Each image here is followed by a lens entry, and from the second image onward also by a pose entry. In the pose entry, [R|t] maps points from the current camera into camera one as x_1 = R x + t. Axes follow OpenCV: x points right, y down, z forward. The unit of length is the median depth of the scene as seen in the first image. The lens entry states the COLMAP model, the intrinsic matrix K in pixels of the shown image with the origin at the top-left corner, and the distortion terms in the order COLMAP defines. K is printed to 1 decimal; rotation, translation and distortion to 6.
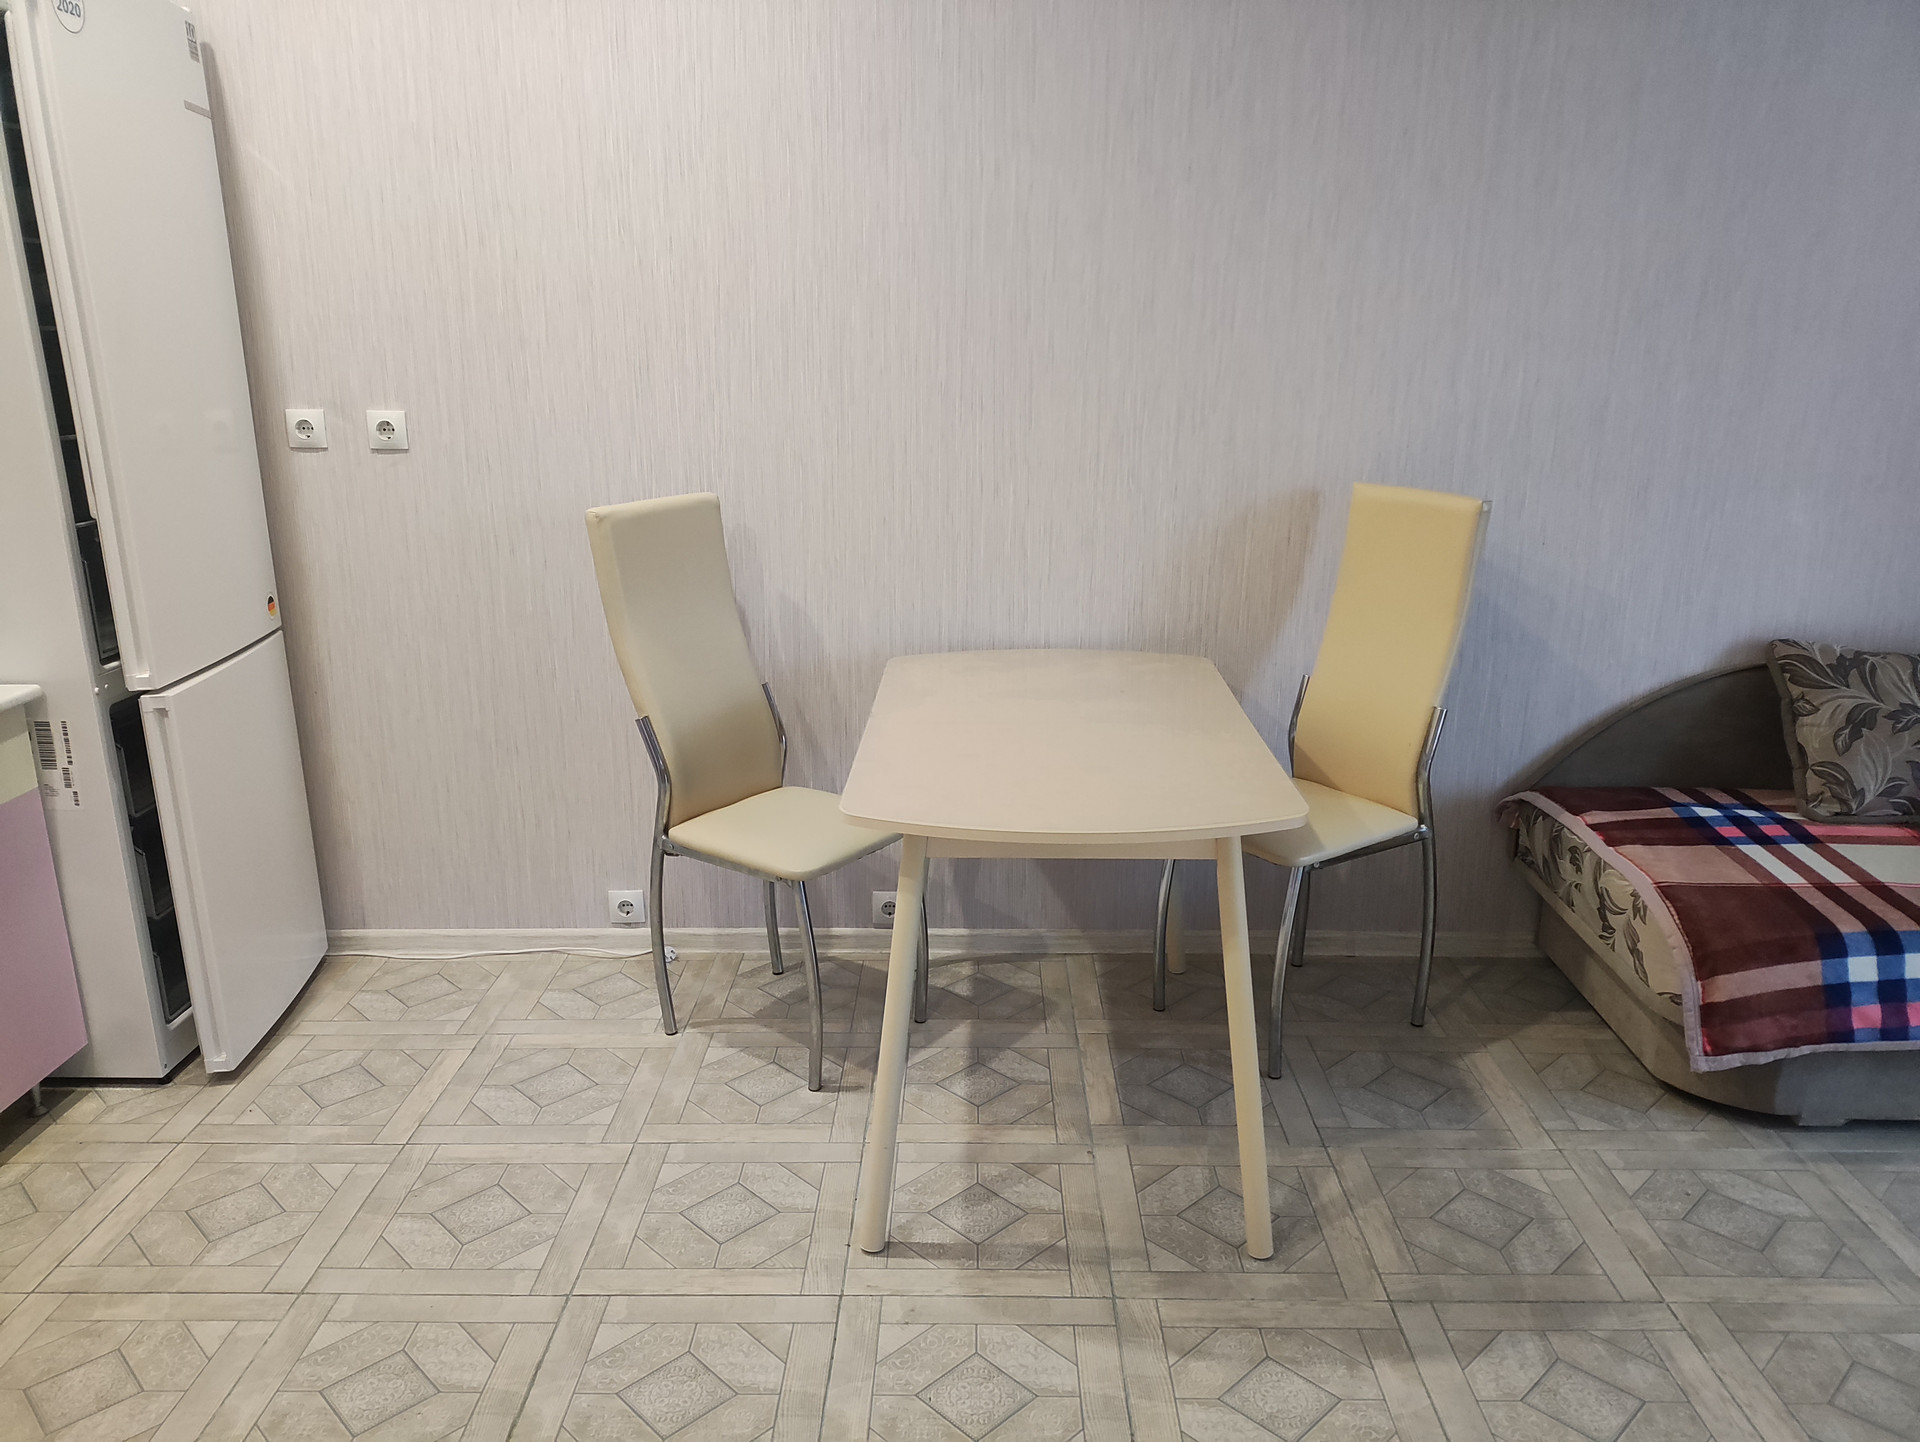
lens RADIAL K [[1408.8, 0, 972.0], [0, 1408.8, 714.1], [0, 0, 1]] dist [0.091509, -0.137974]
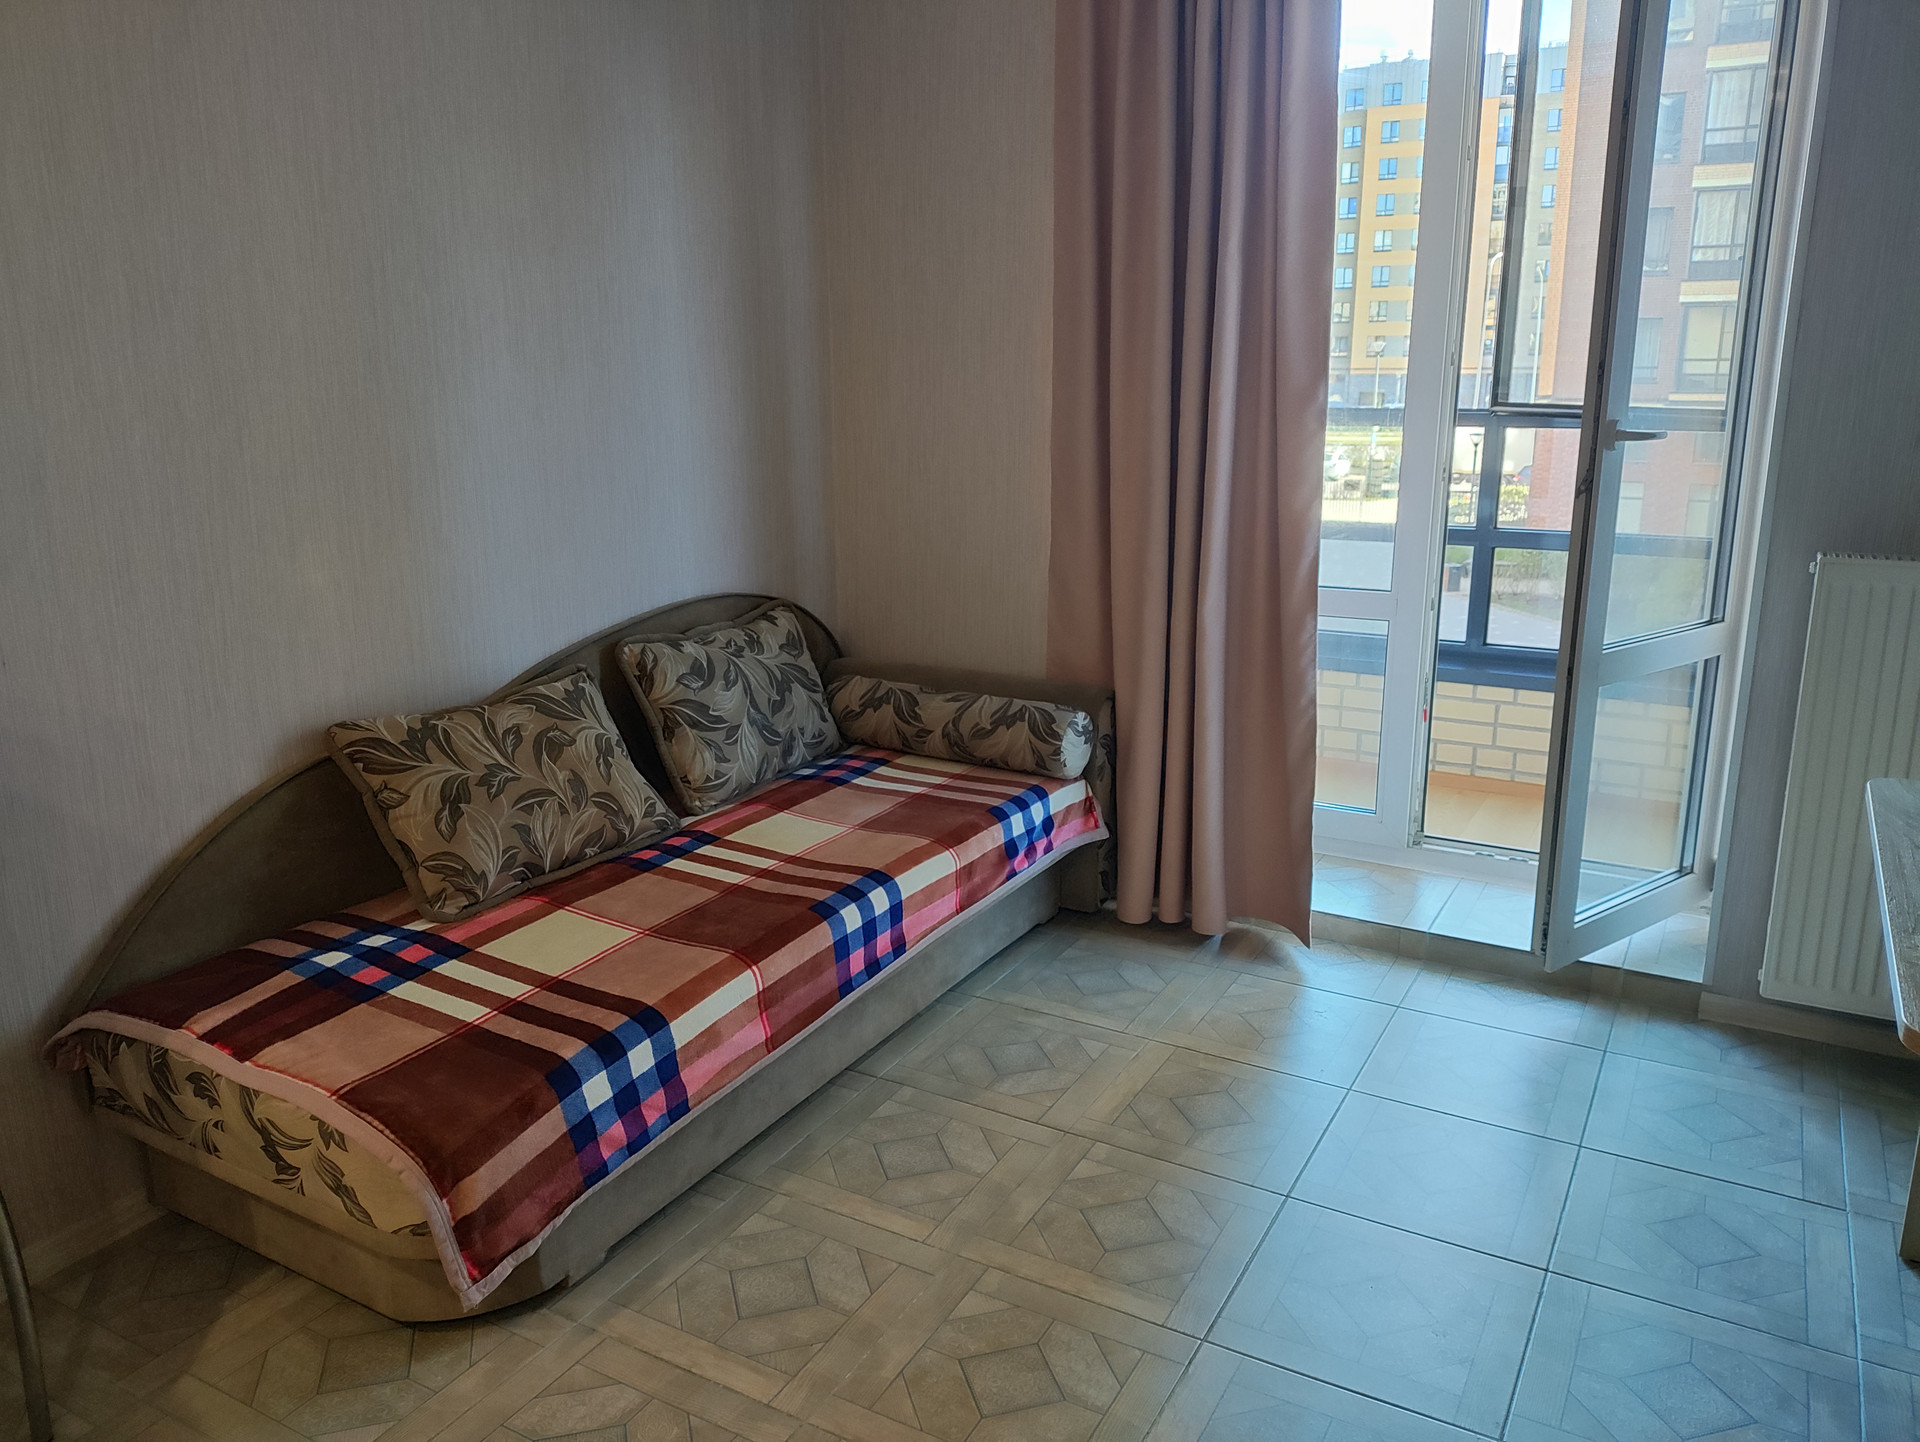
lens RADIAL K [[1431.8, 0, 935.8], [0, 1431.8, 726.4], [0, 0, 1]] dist [0.097618, -0.190194]
pose [[0.500512, -0.226000, 0.835710, 0.042584], [0.237345, 0.964160, 0.118588, -0.072406], [-0.832559, 0.138997, 0.536214, 0.282009]]
